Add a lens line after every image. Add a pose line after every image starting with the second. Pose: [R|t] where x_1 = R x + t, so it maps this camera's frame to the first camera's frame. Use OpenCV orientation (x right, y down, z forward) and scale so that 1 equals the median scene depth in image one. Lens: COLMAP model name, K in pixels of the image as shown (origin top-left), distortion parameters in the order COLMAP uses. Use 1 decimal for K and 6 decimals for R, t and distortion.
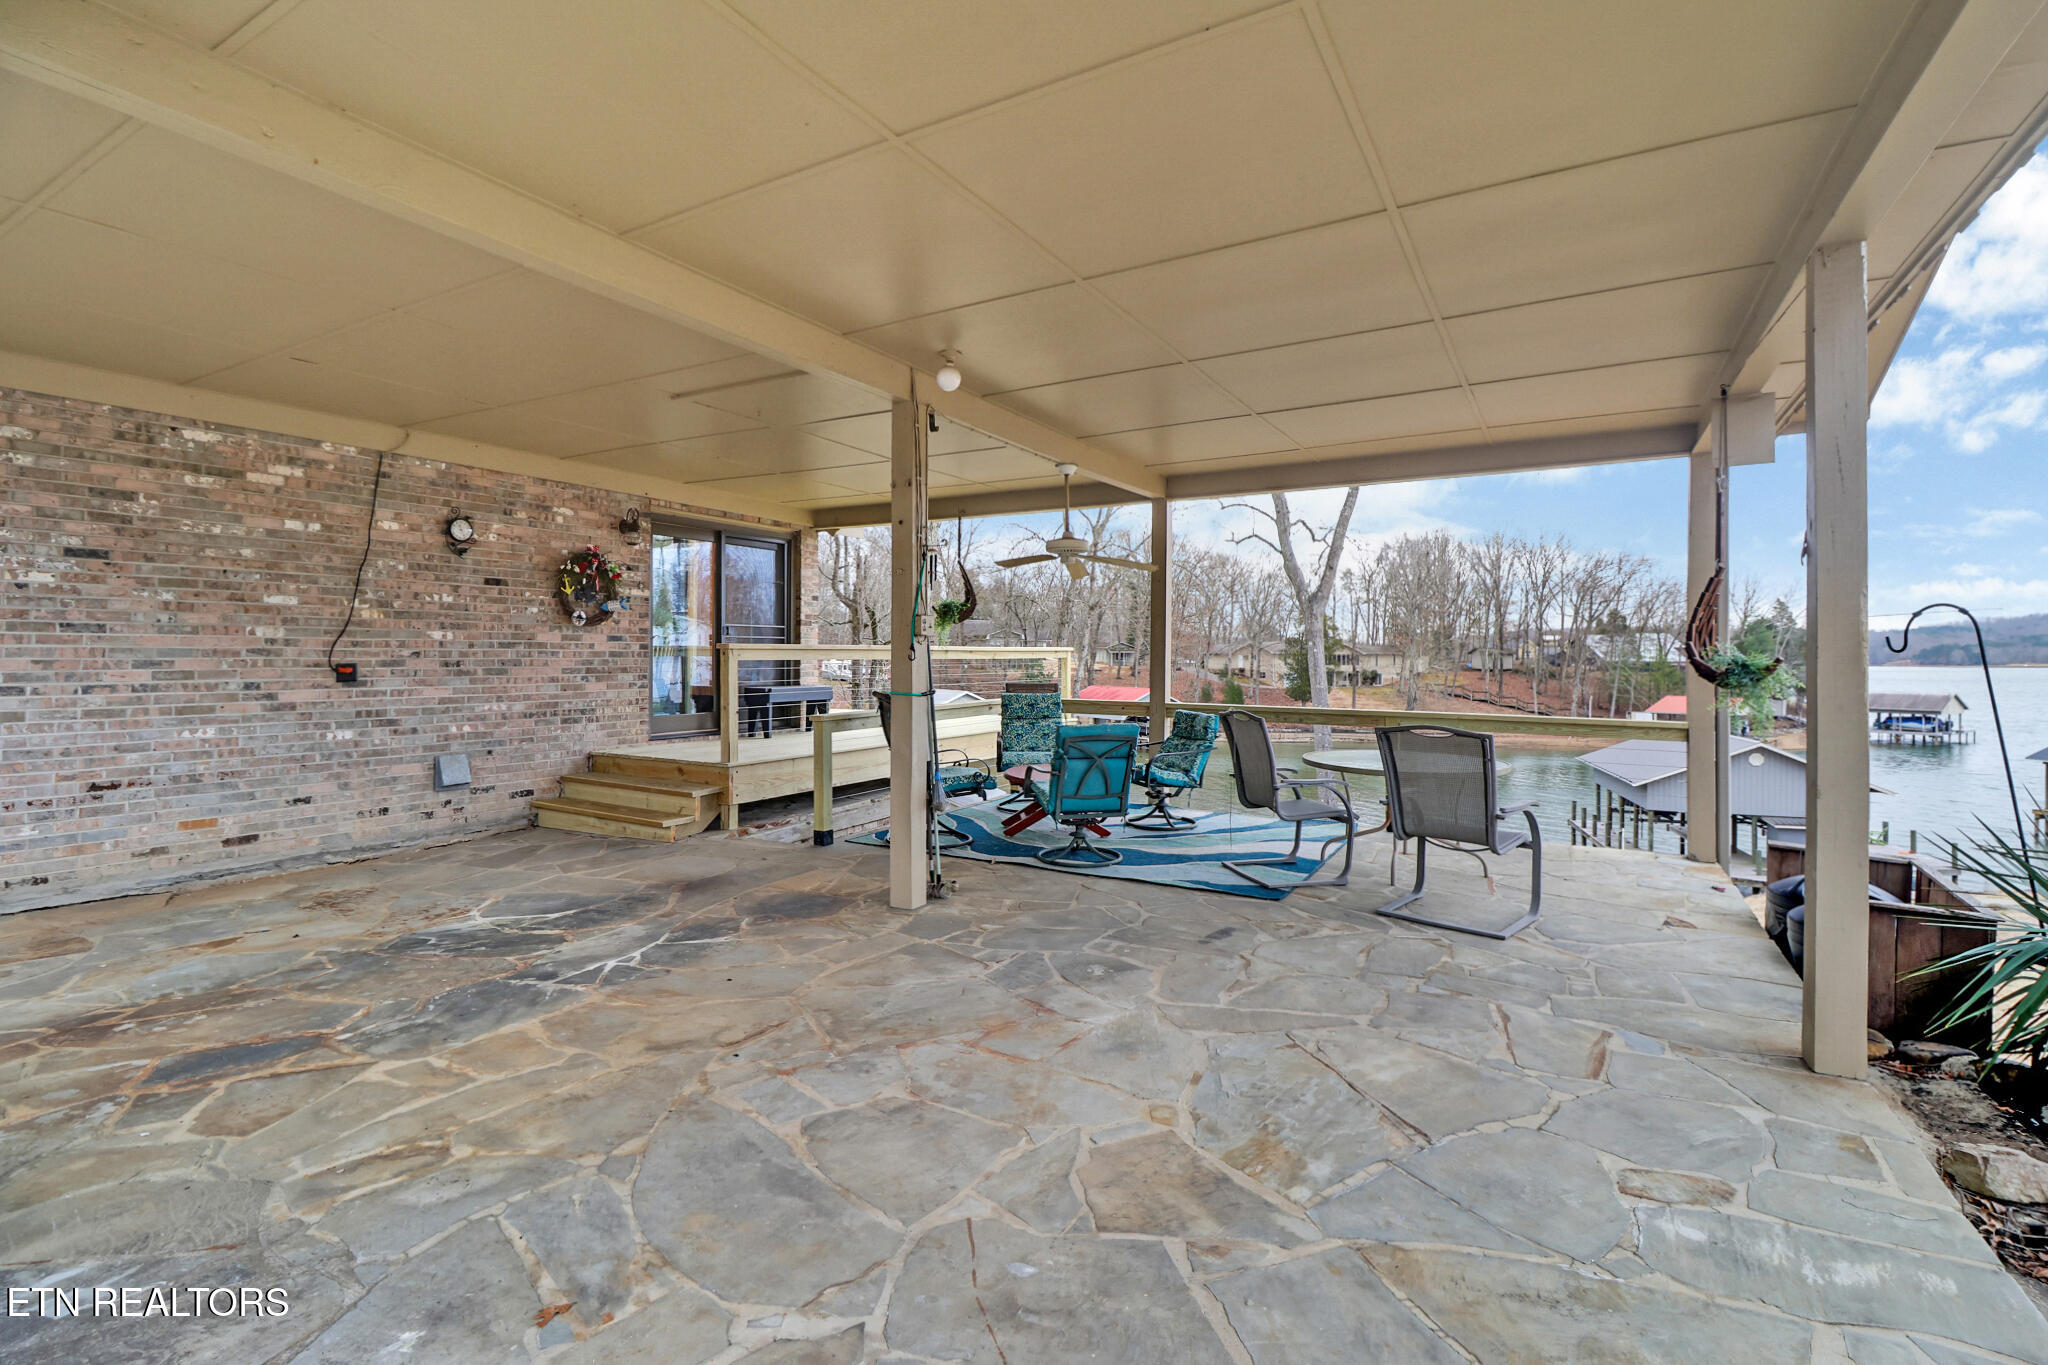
lens RADIAL K [[958.1, 0, 998.5], [0, 958.1, 661.9], [0, 0, 1]] dist [-0.011709, -0.004358]
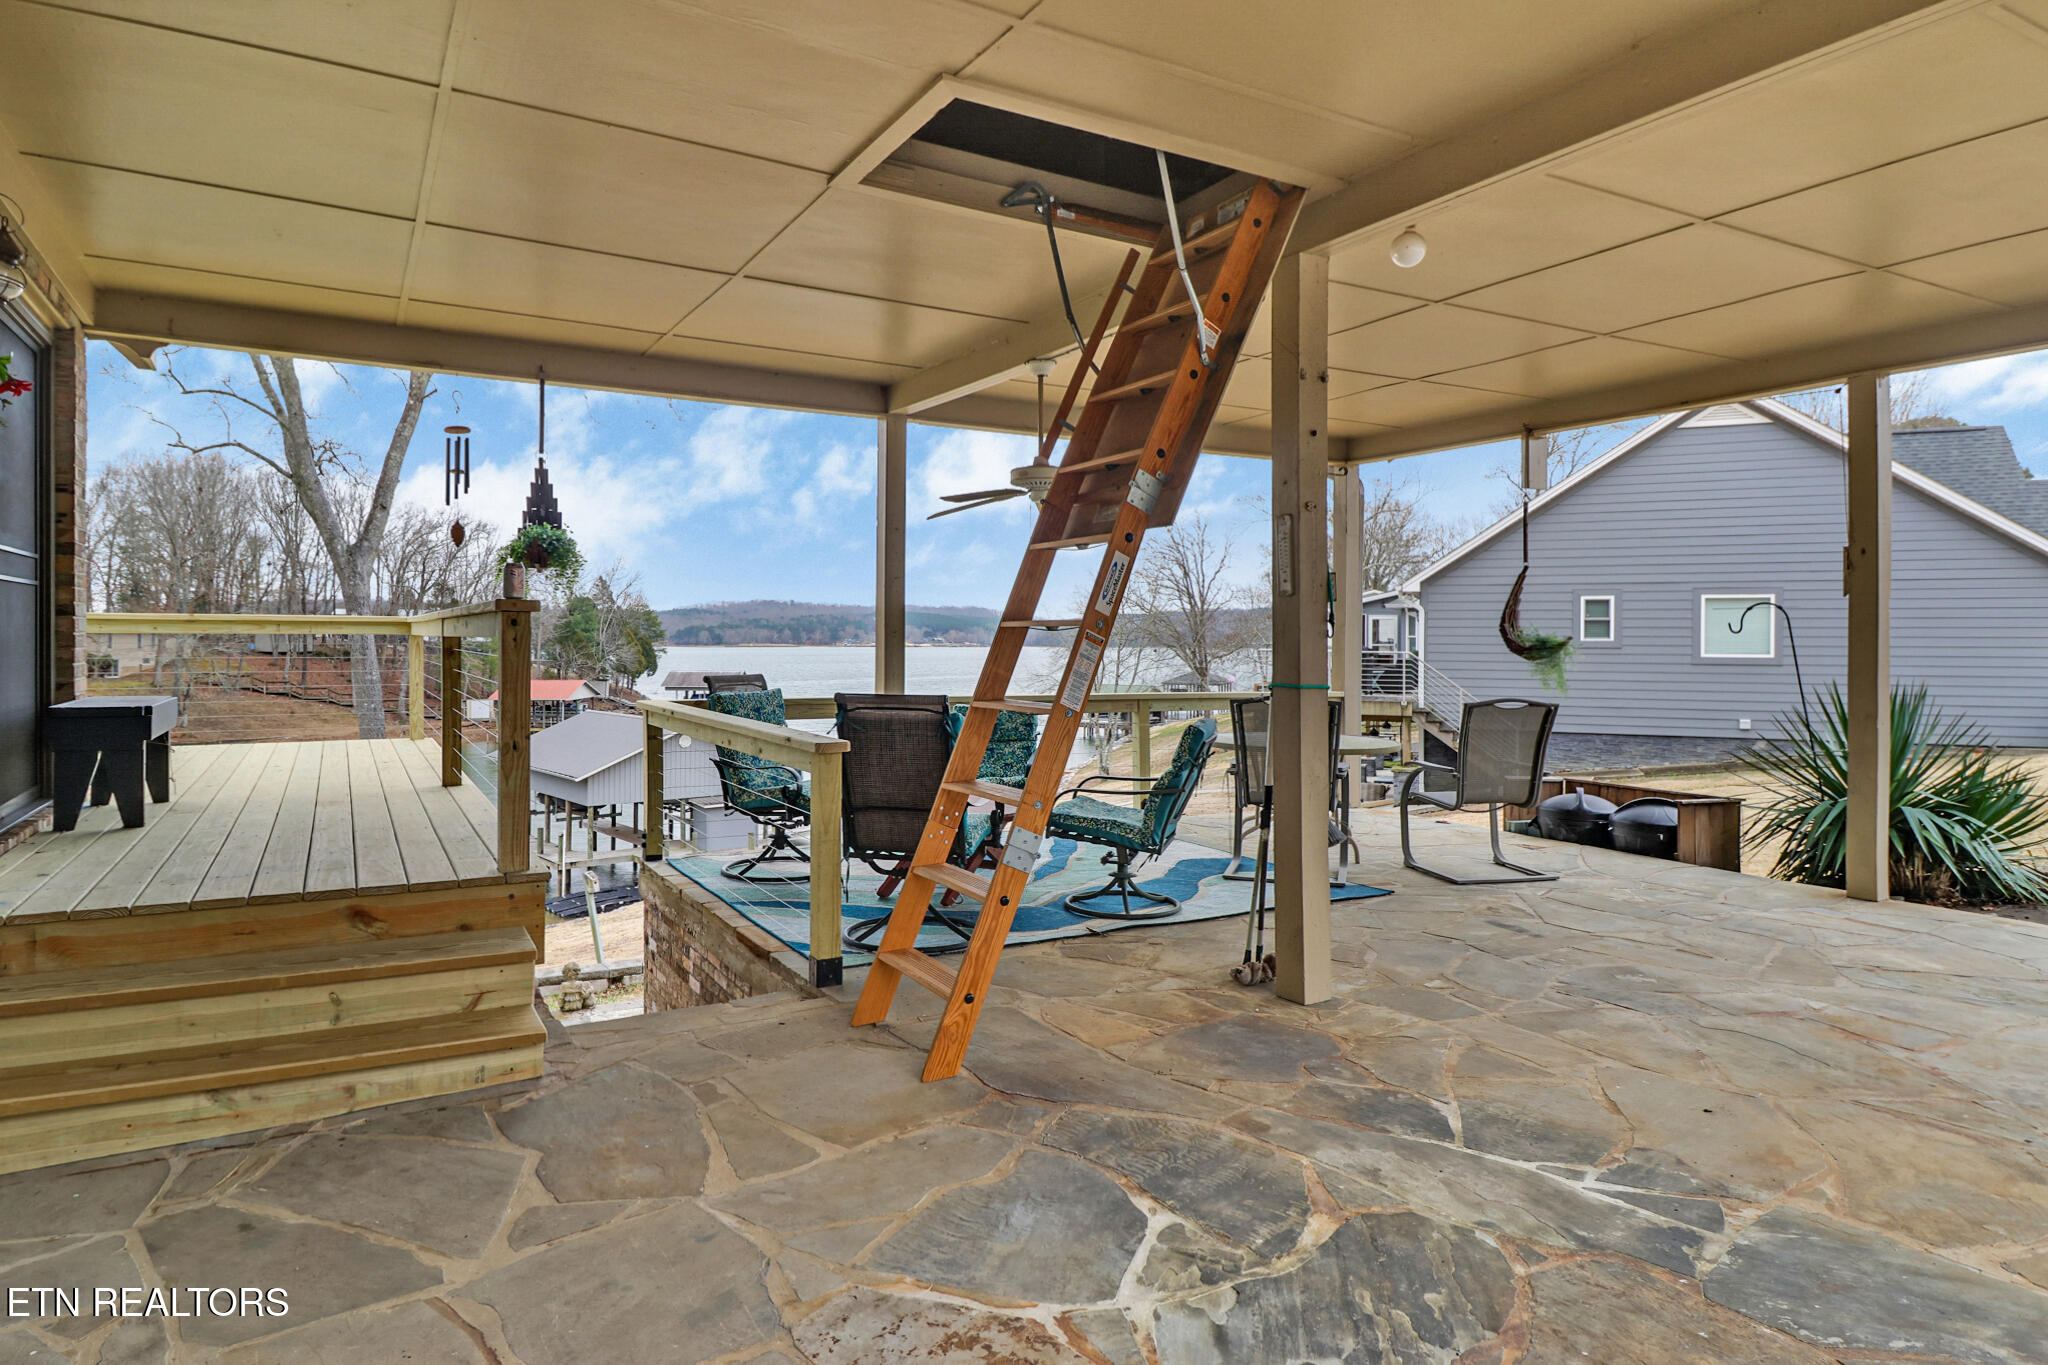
lens RADIAL K [[1198.6, 0, 1037.0], [0, 1198.6, 636.1], [0, 0, 1]] dist [0.018331, -0.011050]
pose [[0.479596, 0.003379, 0.877483, -0.039488], [0.001217, 0.999989, -0.004515, 0.000053], [-0.877489, 0.003233, 0.479586, 0.031862]]
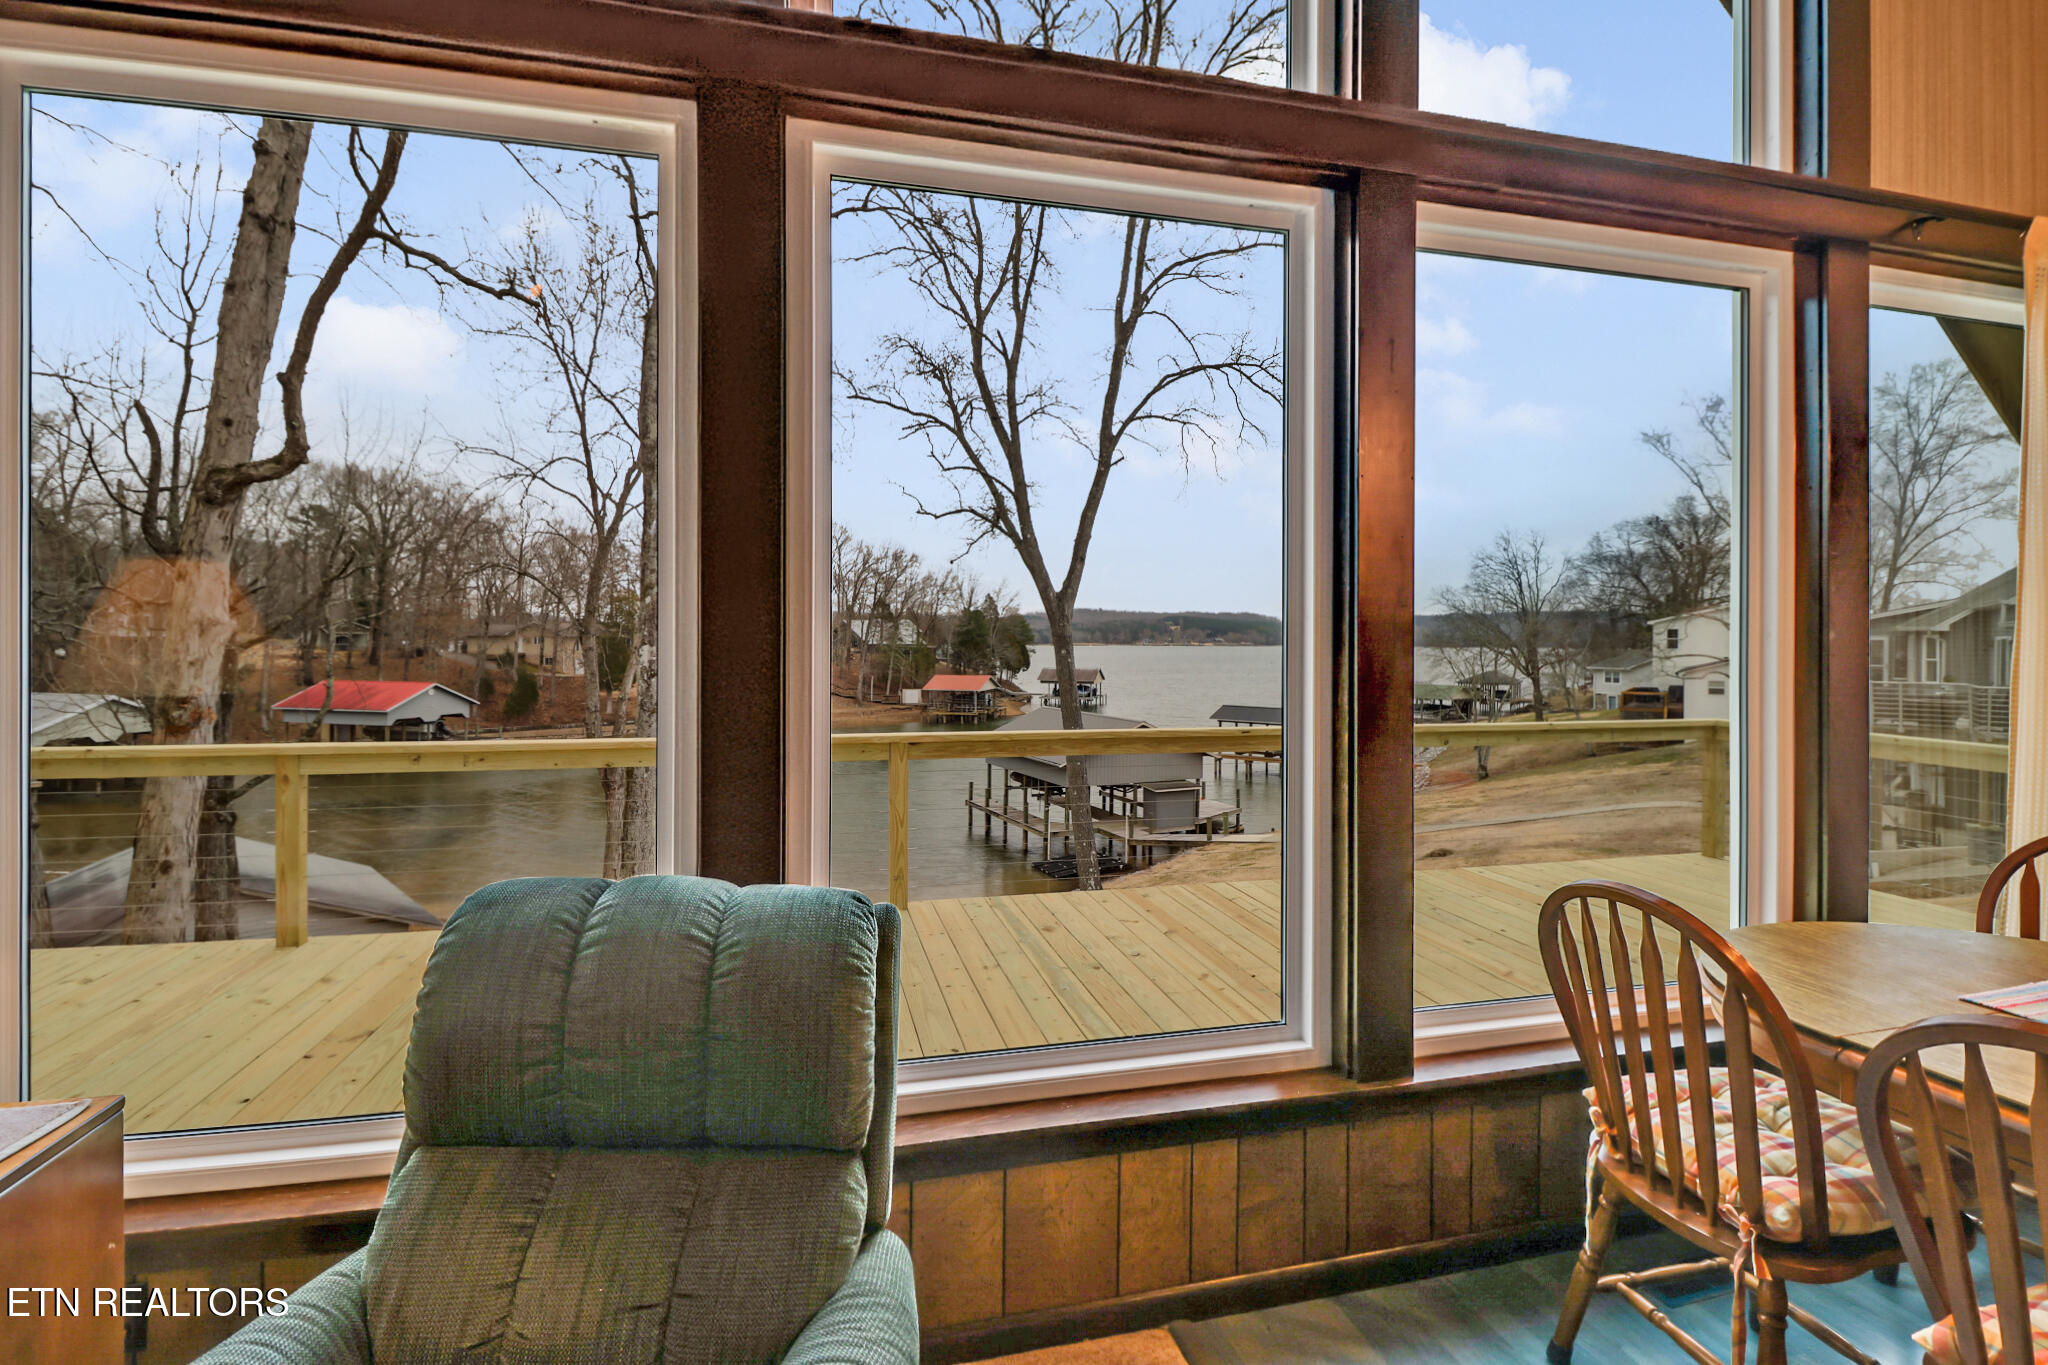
lens RADIAL K [[958.1, 0, 1038.3], [0, 958.1, 662.6], [0, 0, 1]] dist [-0.011709, -0.004358]
pose [[0.689968, -0.016218, 0.723658, -0.053302], [-0.000425, 0.999740, 0.022811, -0.005869], [-0.723840, -0.016046, 0.689781, 0.093986]]
